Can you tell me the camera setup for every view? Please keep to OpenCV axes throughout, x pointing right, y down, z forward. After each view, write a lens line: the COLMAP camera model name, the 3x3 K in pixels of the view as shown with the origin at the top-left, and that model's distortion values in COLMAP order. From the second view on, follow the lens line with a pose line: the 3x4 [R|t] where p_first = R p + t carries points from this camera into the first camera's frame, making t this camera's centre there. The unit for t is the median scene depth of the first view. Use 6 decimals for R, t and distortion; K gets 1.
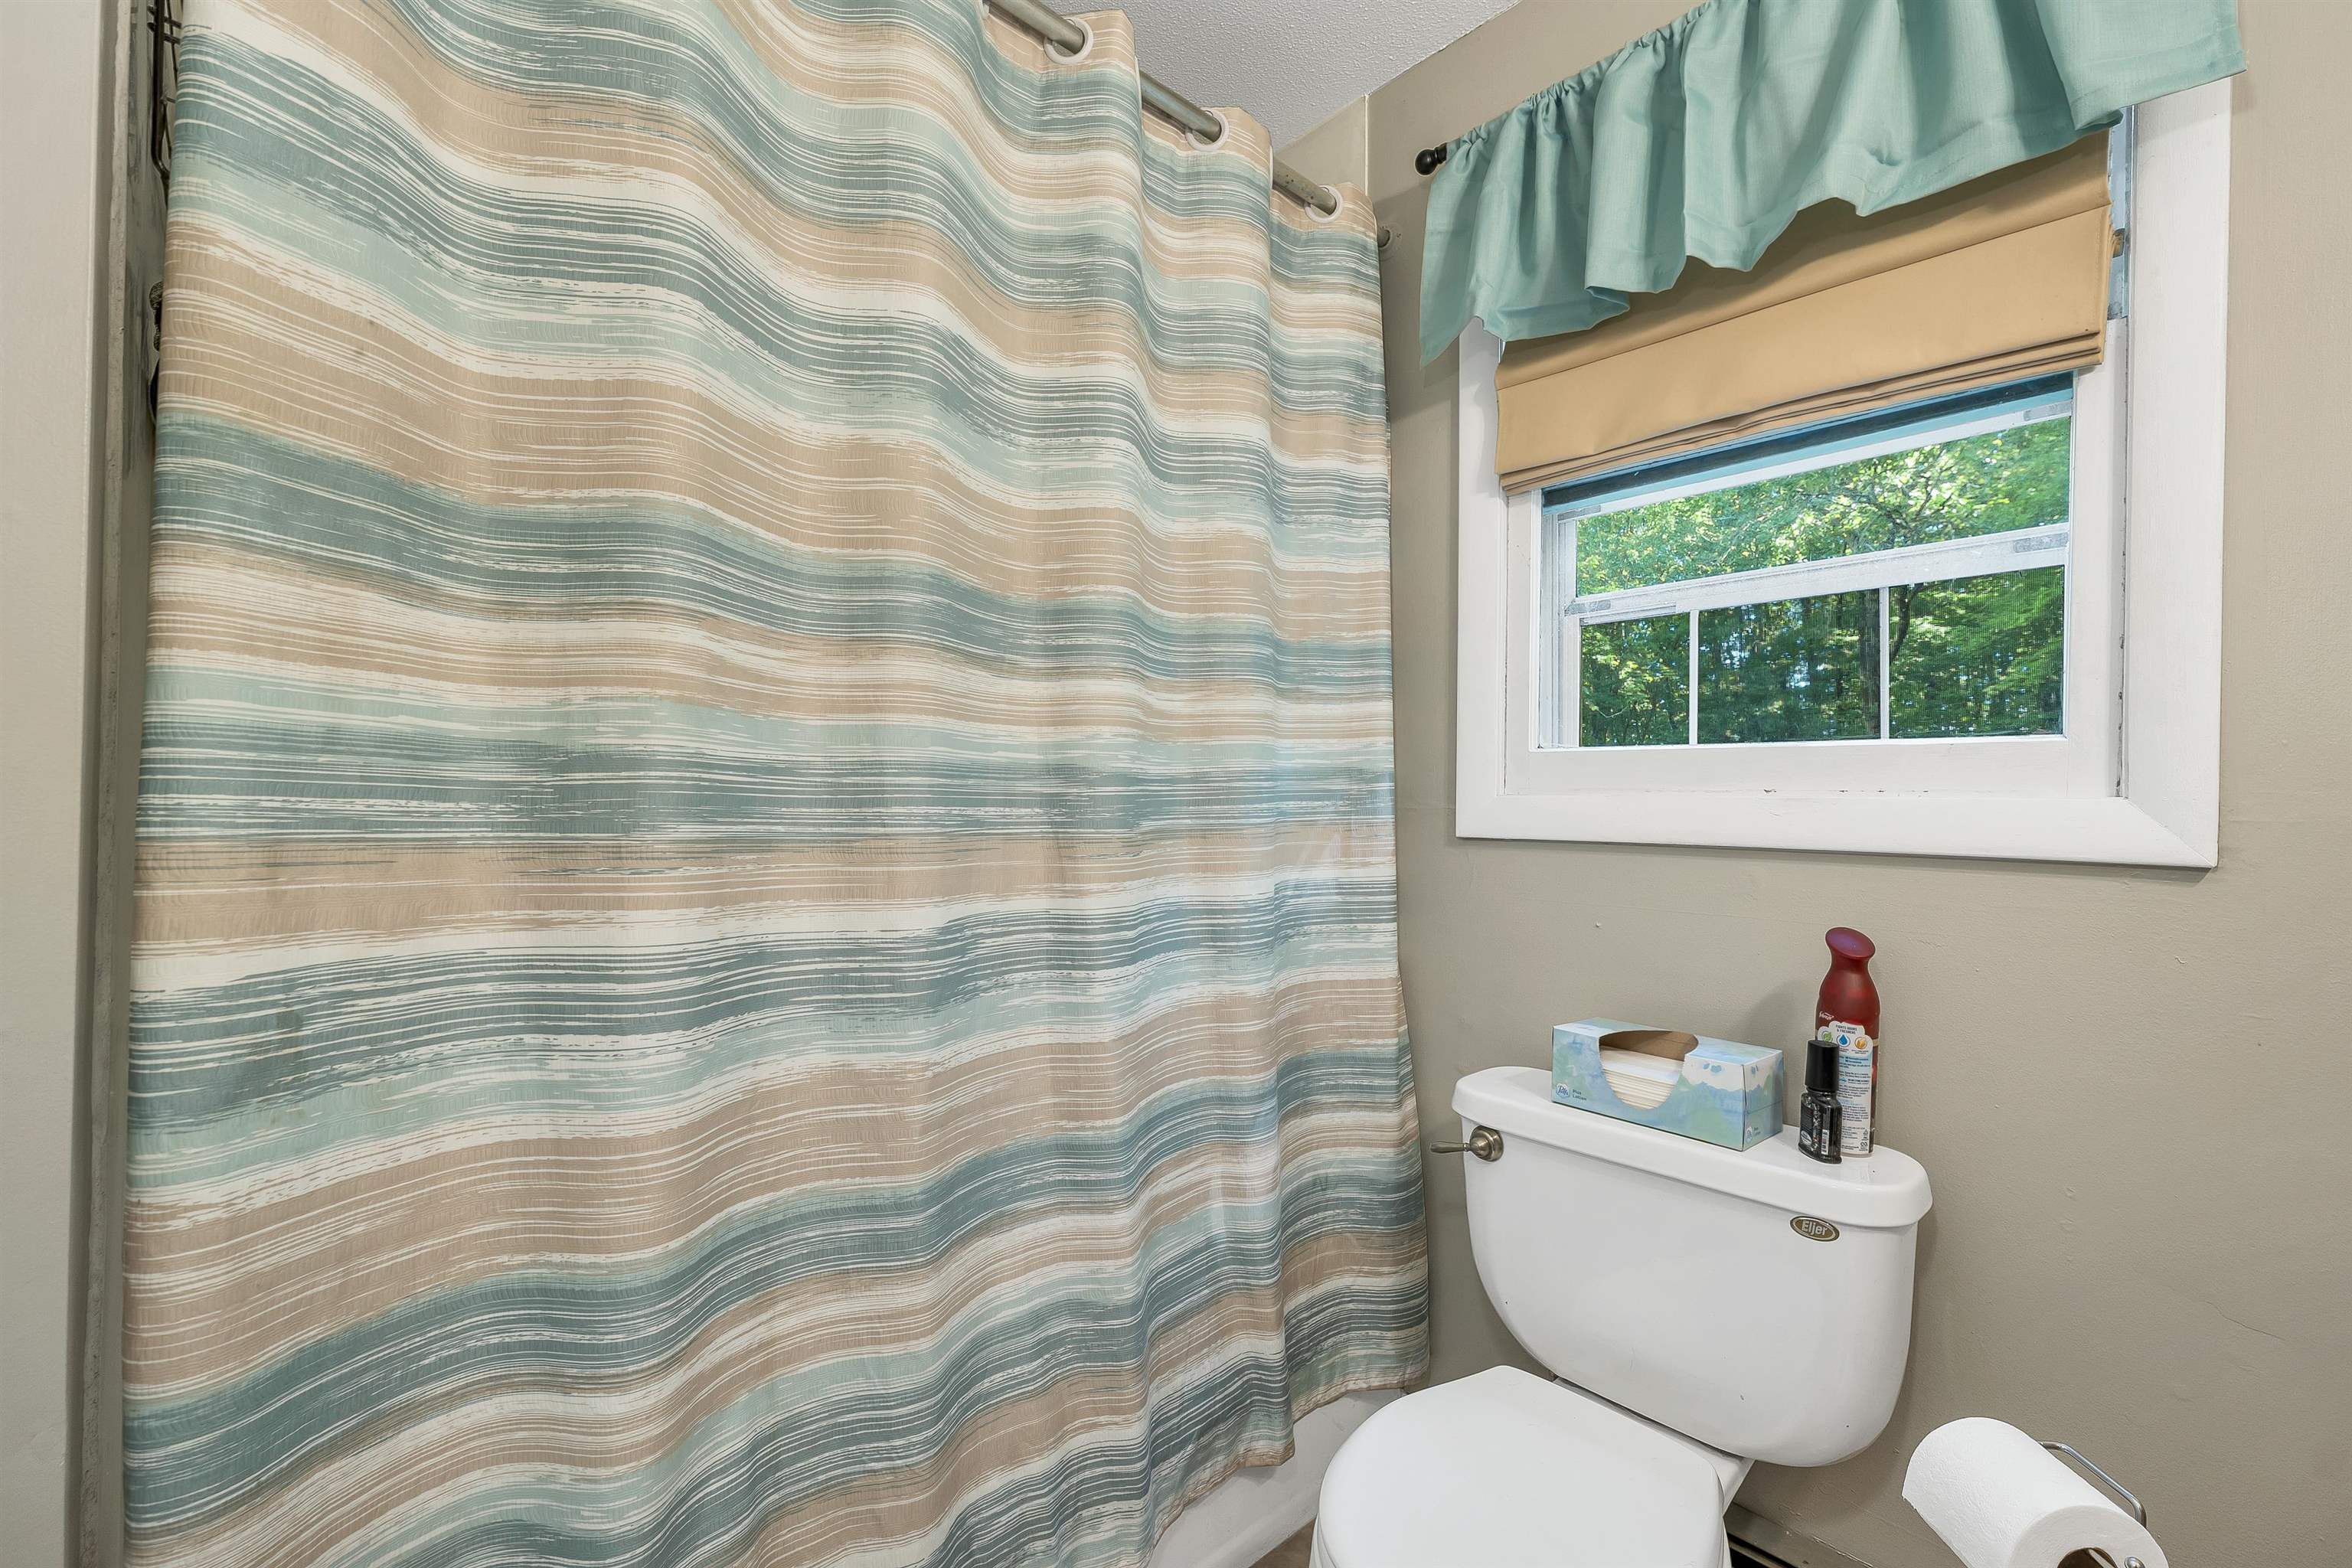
lens RADIAL K [[984.6, 0, 1171.0], [0, 984.6, 795.5], [0, 0, 1]] dist [0.001115, 0.000674]
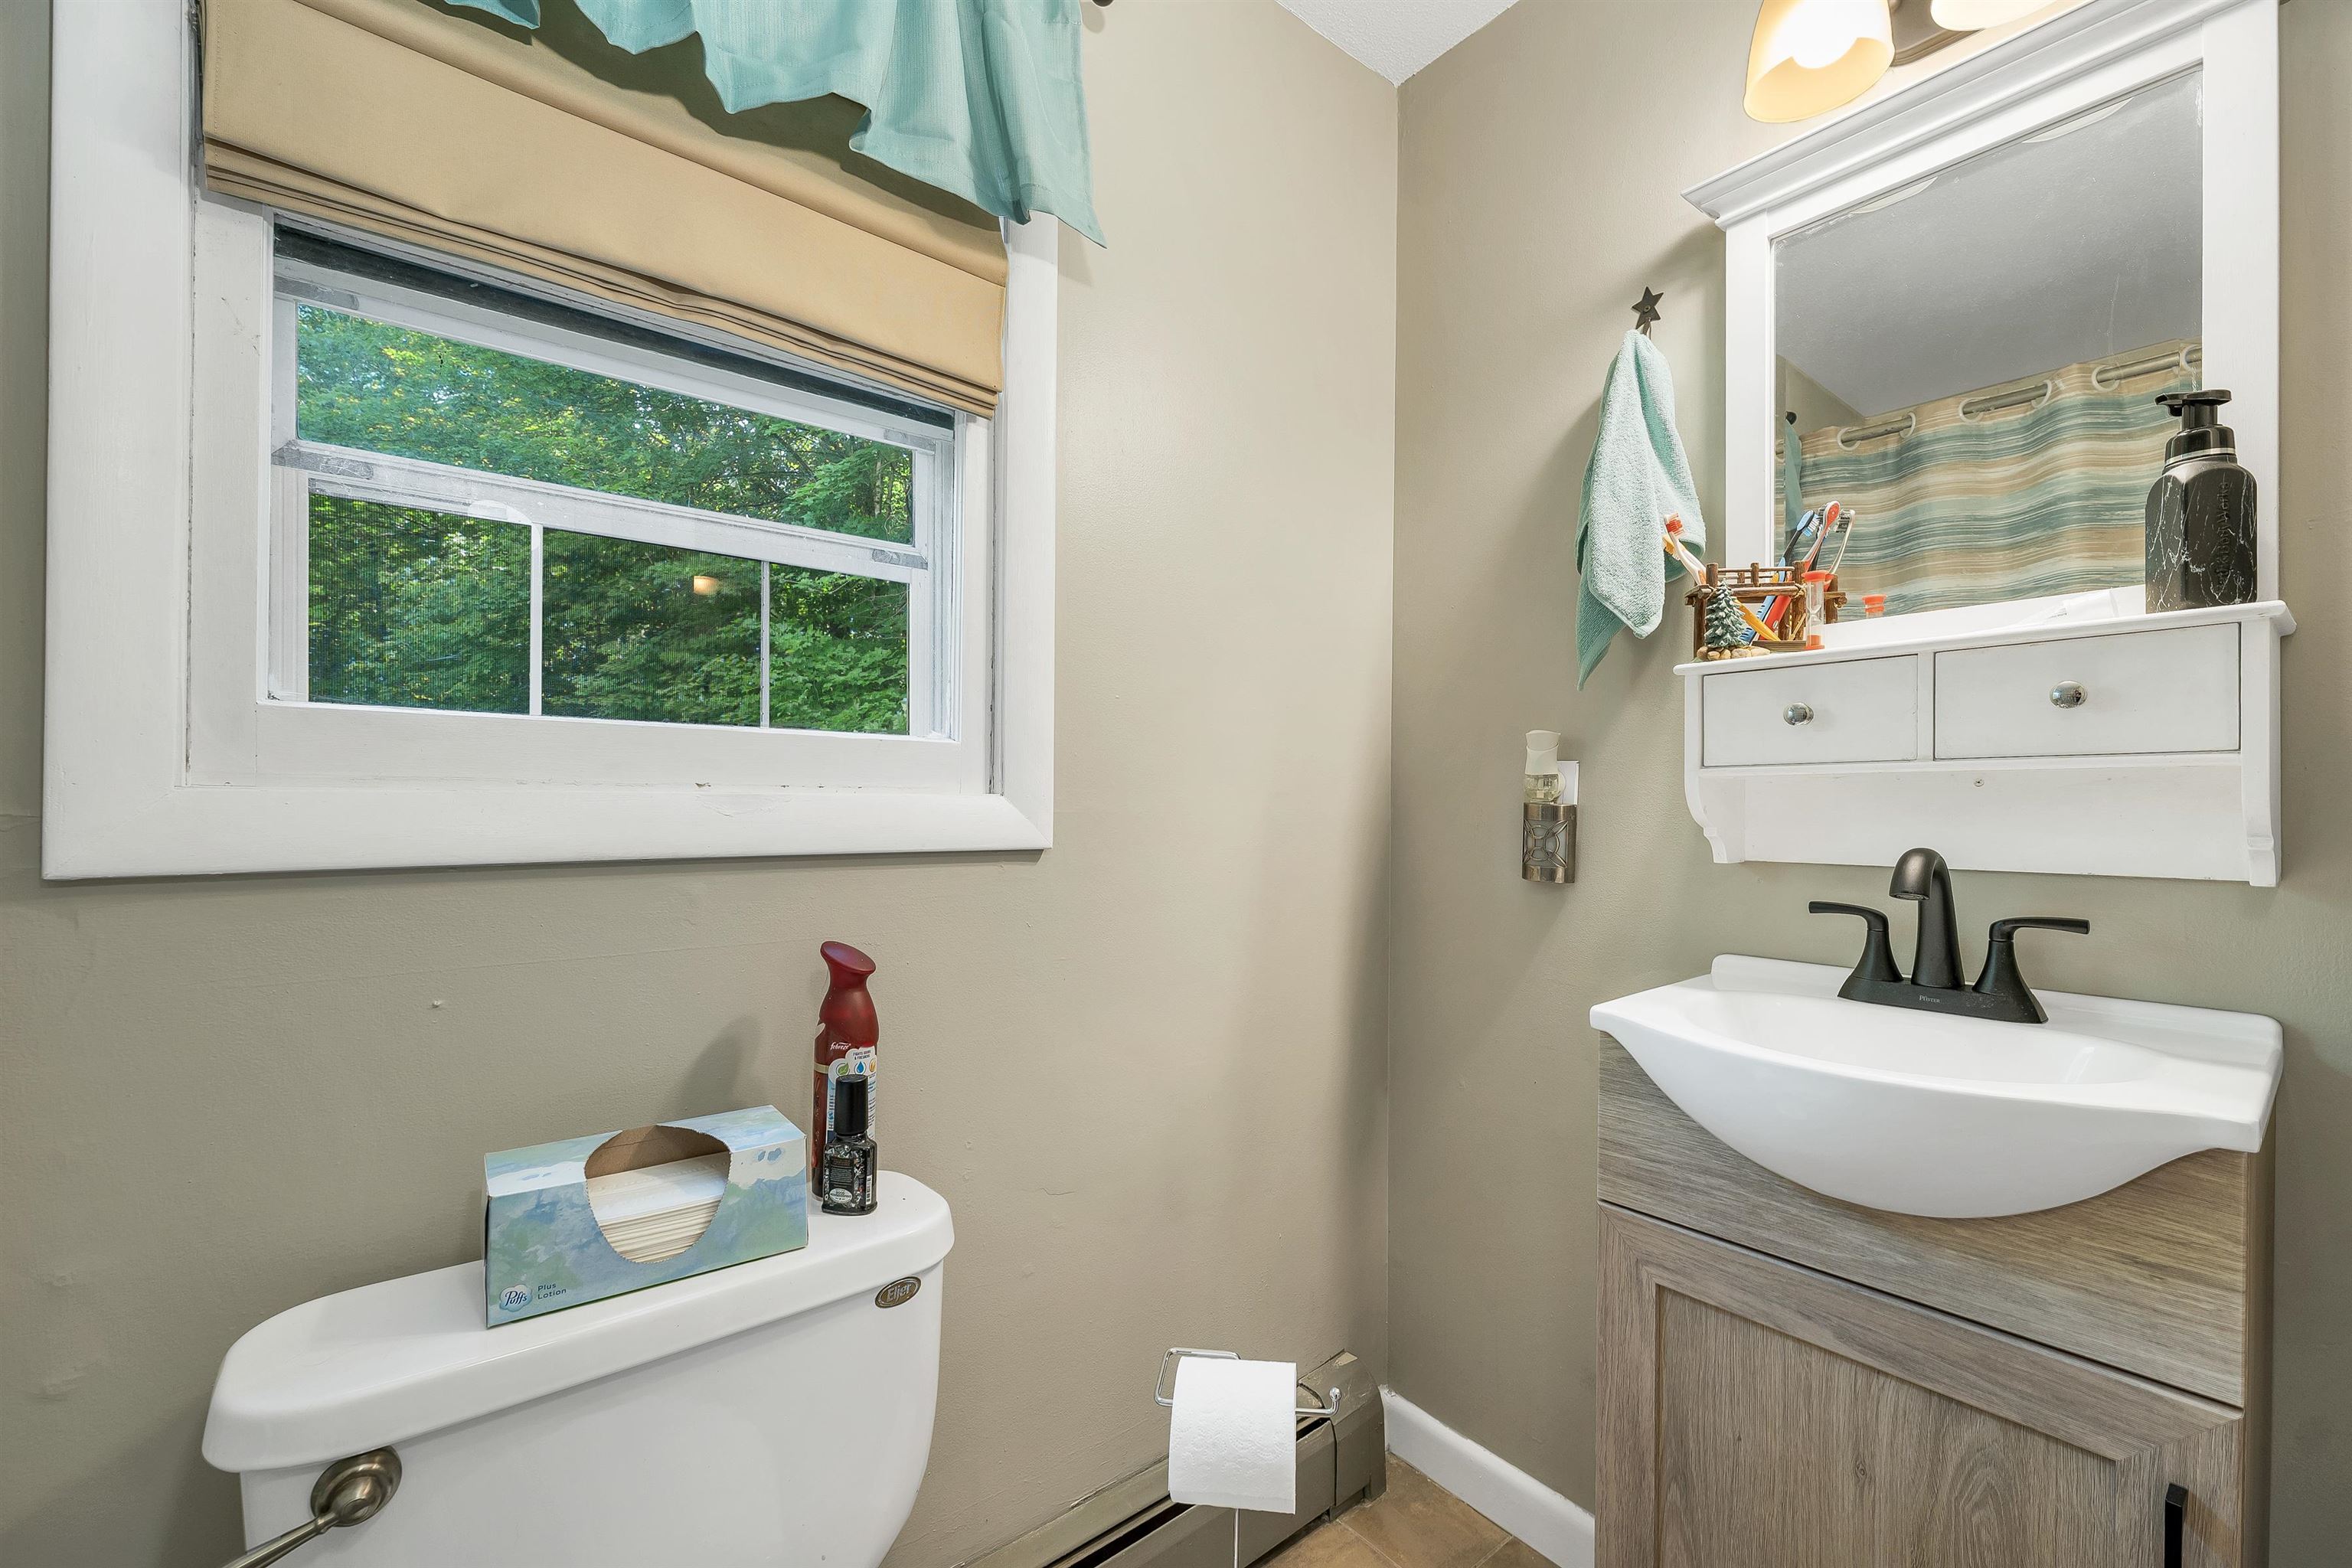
lens RADIAL K [[984.6, 0, 1173.5], [0, 984.6, 791.2], [0, 0, 1]] dist [0.001115, 0.000674]
pose [[0.053221, 0.000145, 0.998583, -0.174584], [-0.009388, 0.999956, 0.000355, -0.003421], [-0.998539, -0.009394, 0.053220, 0.628756]]
